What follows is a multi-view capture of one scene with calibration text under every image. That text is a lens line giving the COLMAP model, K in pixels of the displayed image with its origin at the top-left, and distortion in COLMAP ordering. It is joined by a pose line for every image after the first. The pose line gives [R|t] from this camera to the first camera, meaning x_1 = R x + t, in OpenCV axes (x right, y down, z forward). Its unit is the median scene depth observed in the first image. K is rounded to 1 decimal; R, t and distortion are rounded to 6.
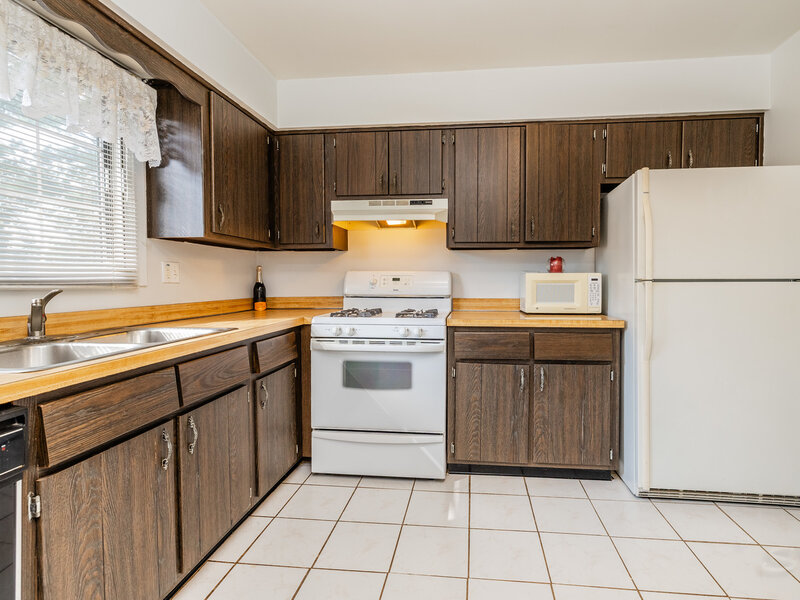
lens RADIAL K [[396.6, 0, 436.5], [0, 396.6, 294.7], [0, 0, 1]] dist [-0.003139, 0.000145]
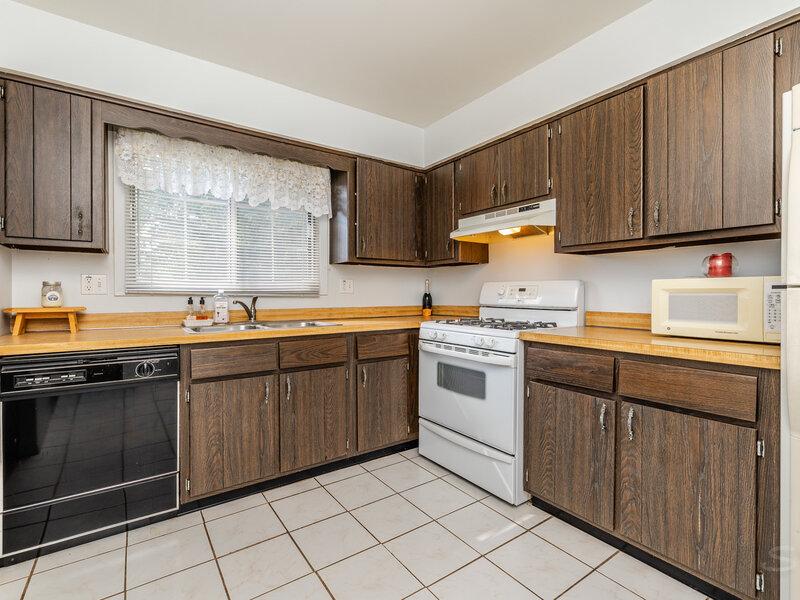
lens RADIAL K [[382.7, 0, 400.0], [0, 382.7, 300.0], [0, 0, 1]] dist [-0.000120, 0.000603]
pose [[0.648074, 0.011567, -0.761490, 0.517746], [-0.025395, 0.999657, -0.006428, -0.000027], [0.761154, 0.023504, 0.648145, 0.208204]]
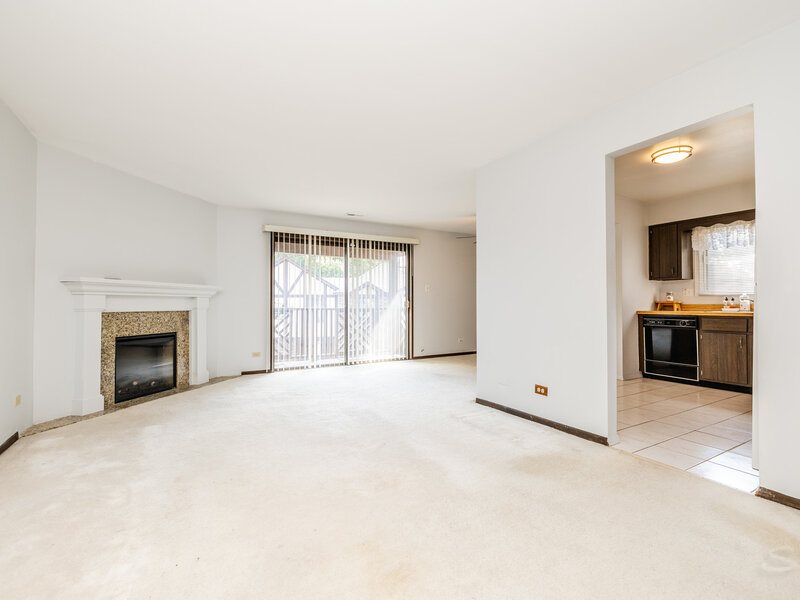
lens RADIAL K [[382.7, 0, 400.0], [0, 382.7, 300.0], [0, 0, 1]] dist [-0.000120, 0.000603]
pose [[-0.809189, -0.000513, -0.587549, 2.108800], [-0.016151, 0.999641, 0.021370, -0.001729], [0.587327, 0.026782, -0.808906, 1.103322]]
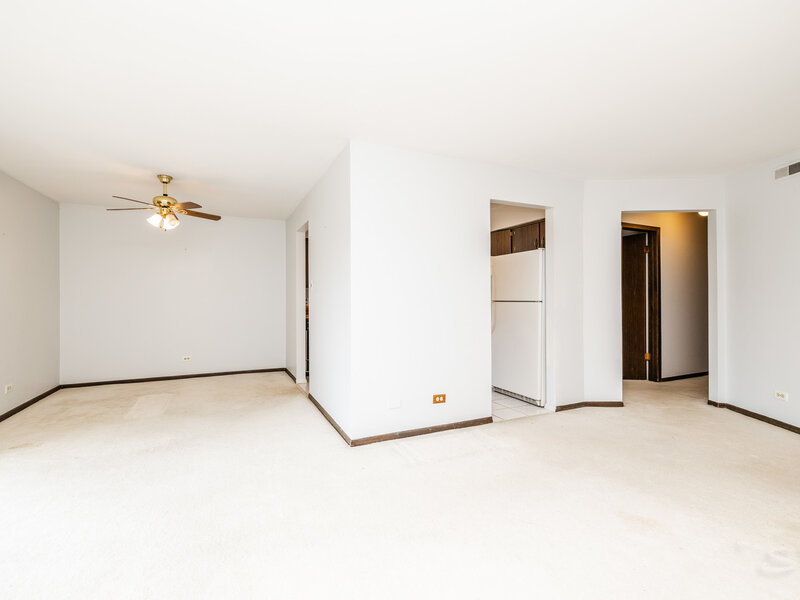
lens RADIAL K [[382.7, 0, 400.0], [0, 382.7, 300.0], [0, 0, 1]] dist [-0.000120, 0.000603]
pose [[0.510124, 0.011737, -0.860021, 2.007881], [-0.028499, 0.999588, -0.003263, -0.009563], [0.859629, 0.026174, 0.510248, -0.667240]]
